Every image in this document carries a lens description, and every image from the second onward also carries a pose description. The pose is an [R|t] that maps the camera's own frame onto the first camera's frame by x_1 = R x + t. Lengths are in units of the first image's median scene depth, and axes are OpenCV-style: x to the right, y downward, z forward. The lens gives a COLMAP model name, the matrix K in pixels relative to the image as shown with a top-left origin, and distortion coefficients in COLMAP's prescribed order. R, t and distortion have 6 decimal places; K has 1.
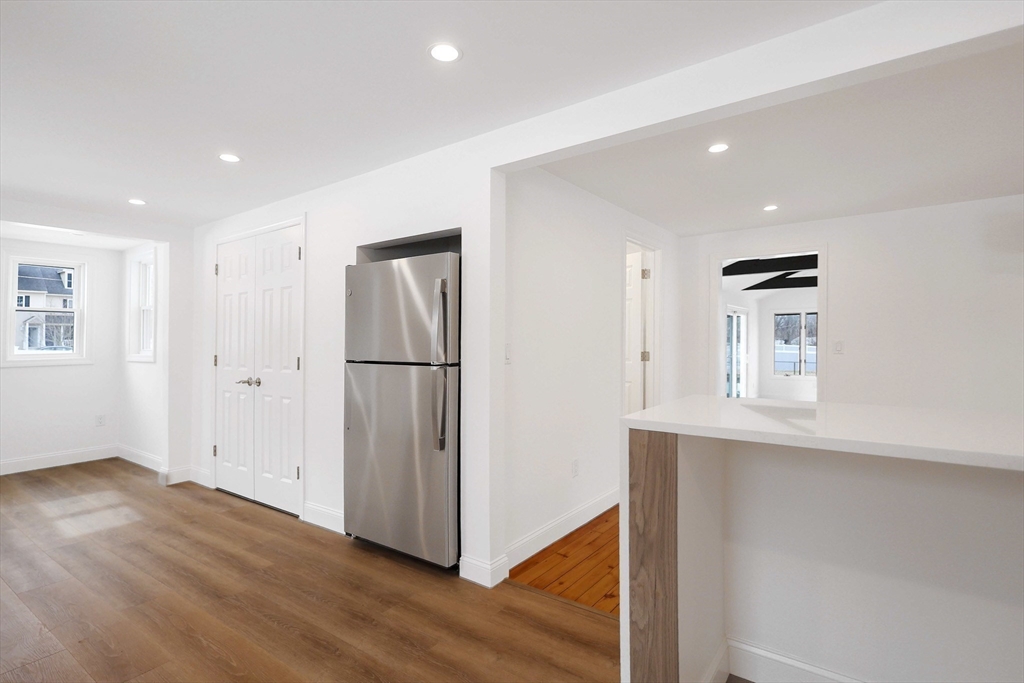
lens RADIAL K [[495.7, 0, 509.2], [0, 495.7, 346.6], [0, 0, 1]] dist [0.005896, 0.001287]
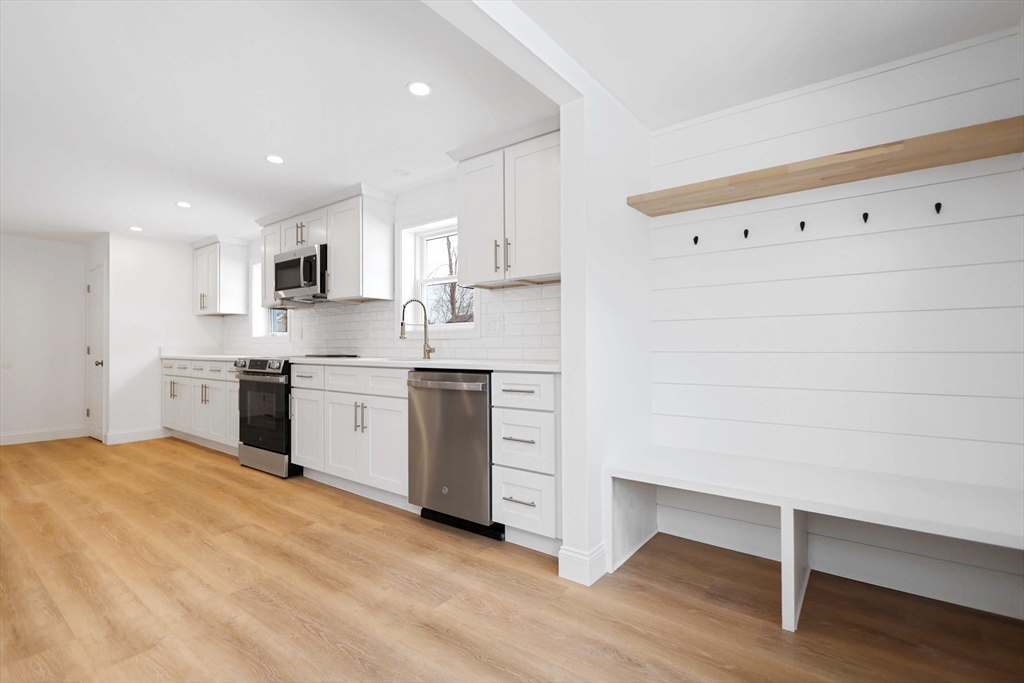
lens RADIAL K [[495.7, 0, 528.5], [0, 495.7, 344.3], [0, 0, 1]] dist [0.005896, 0.001287]
pose [[-0.998910, 0.015573, 0.043993, -1.494806], [0.016152, 0.999787, 0.012836, 0.059621], [-0.043784, 0.013532, -0.998949, 1.699426]]
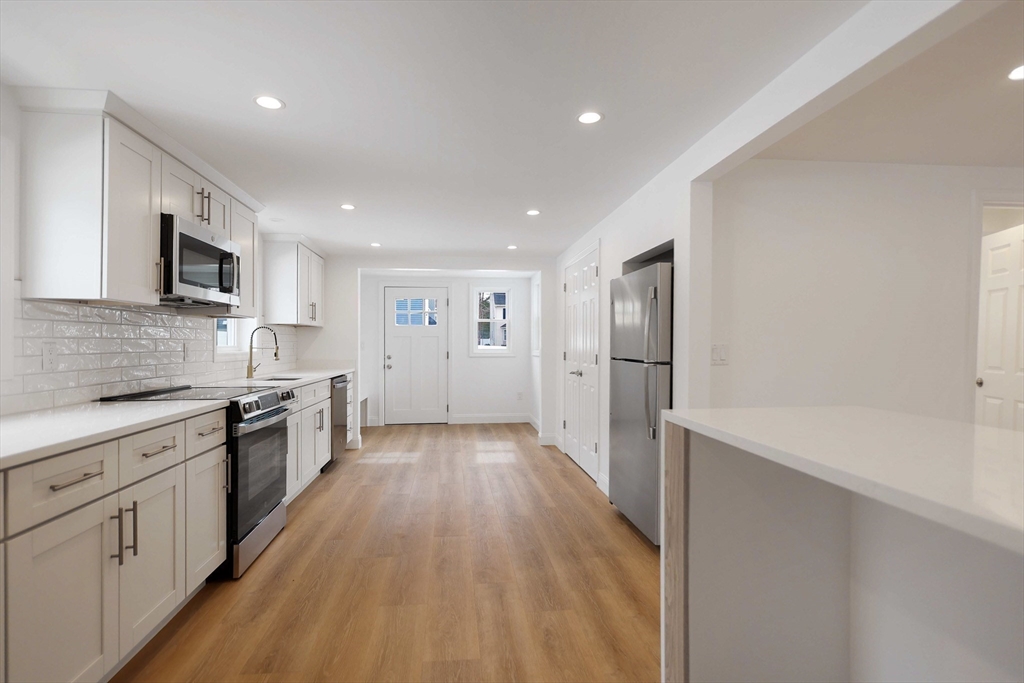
lens RADIAL K [[495.7, 0, 515.2], [0, 495.7, 340.6], [0, 0, 1]] dist [0.005896, 0.001287]
pose [[0.680163, 0.004871, -0.733045, 0.424300], [-0.017184, 0.999809, -0.009301, 0.001773], [0.732860, 0.018922, 0.680117, -0.000503]]
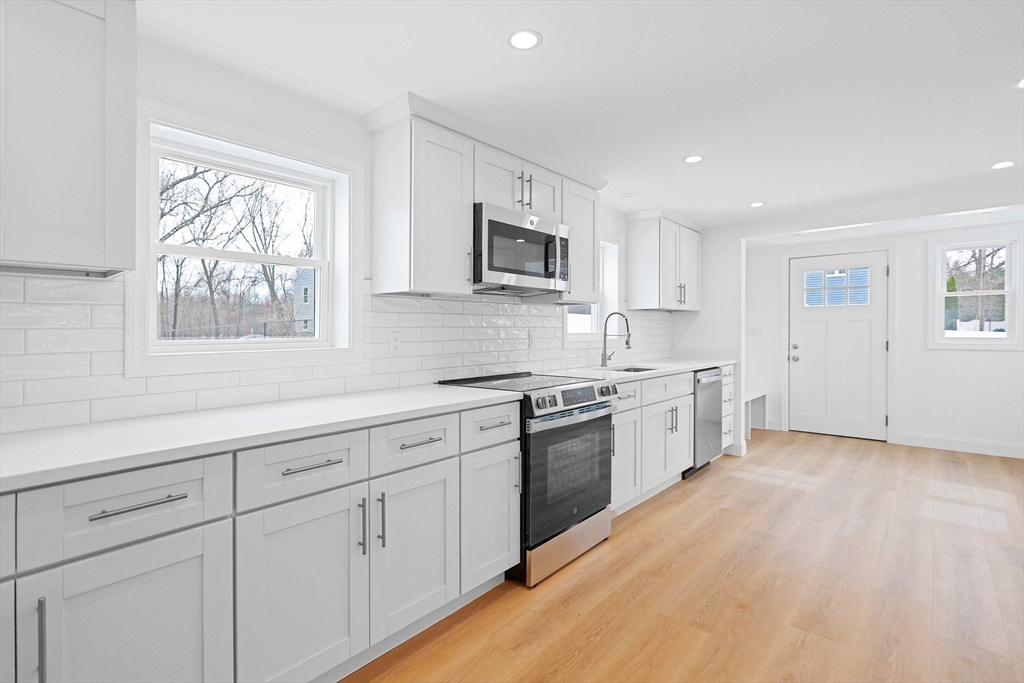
lens RADIAL K [[495.7, 0, 507.8], [0, 495.7, 340.3], [0, 0, 1]] dist [0.005896, 0.001287]
pose [[-0.092179, 0.031425, -0.995246, 0.241926], [-0.010650, 0.999414, 0.032543, -0.005015], [0.995685, 0.013599, -0.091791, 0.279293]]
